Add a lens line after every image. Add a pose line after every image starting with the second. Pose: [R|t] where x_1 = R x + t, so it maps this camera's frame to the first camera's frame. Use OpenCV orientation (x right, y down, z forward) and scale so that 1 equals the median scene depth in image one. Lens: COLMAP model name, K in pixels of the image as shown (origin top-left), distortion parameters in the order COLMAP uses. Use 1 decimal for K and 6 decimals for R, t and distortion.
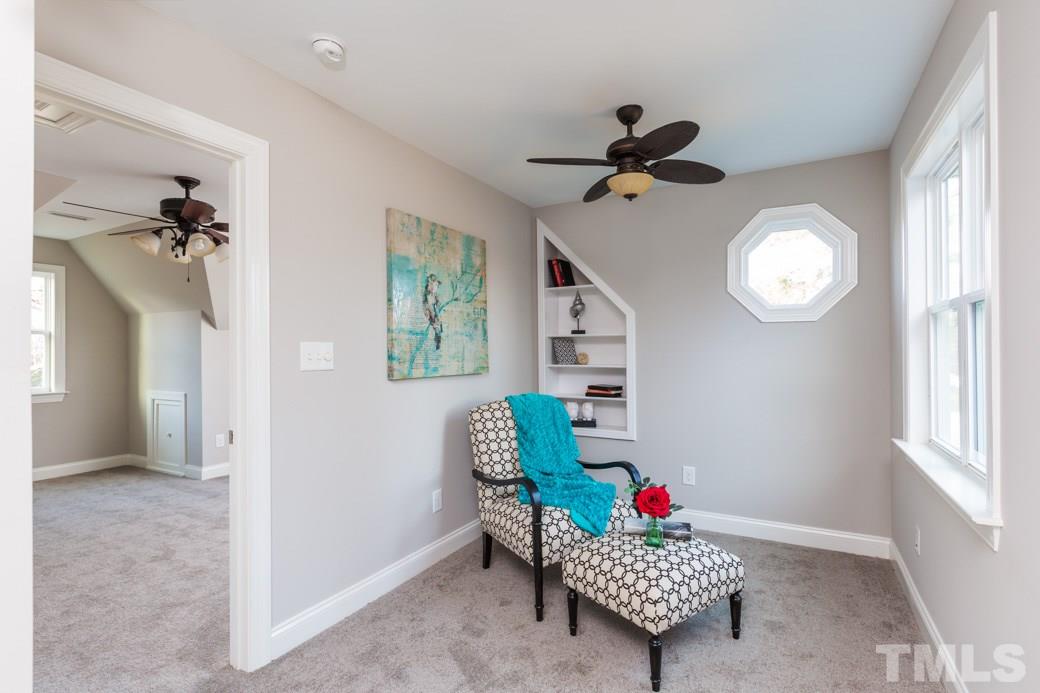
lens RADIAL K [[507.1, 0, 520.8], [0, 507.1, 341.4], [0, 0, 1]] dist [0.000936, 0.000330]
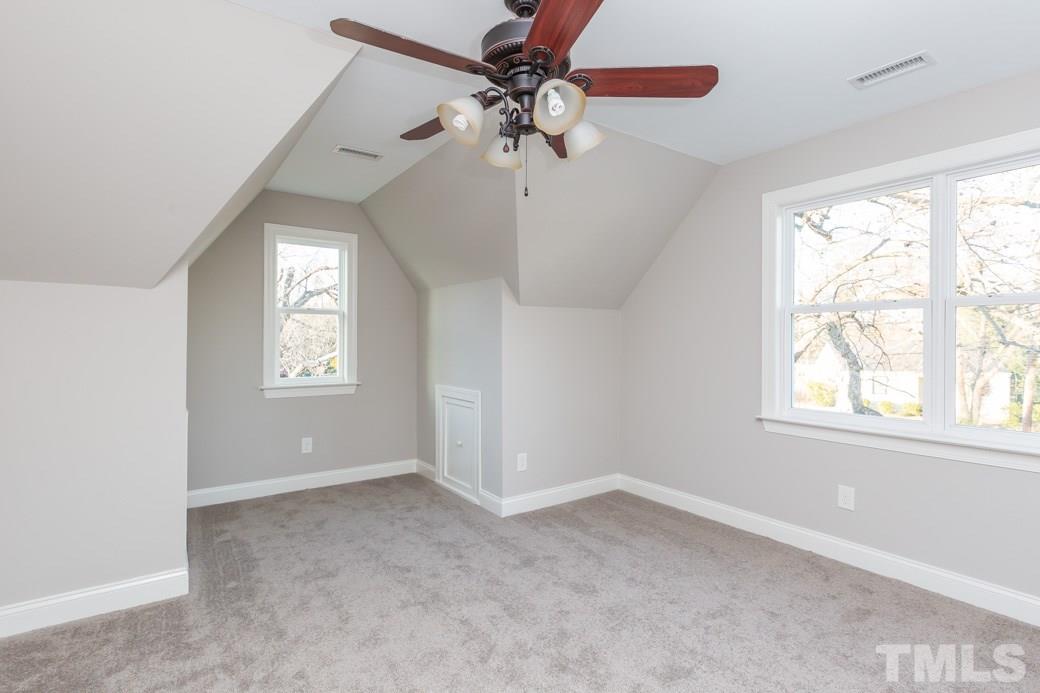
lens RADIAL K [[507.1, 0, 518.3], [0, 507.1, 344.3], [0, 0, 1]] dist [0.000936, 0.000330]
pose [[0.902884, 0.018198, -0.429499, -0.299489], [-0.009509, 0.999705, 0.022368, 0.014241], [0.429780, -0.016112, 0.902790, 0.362105]]
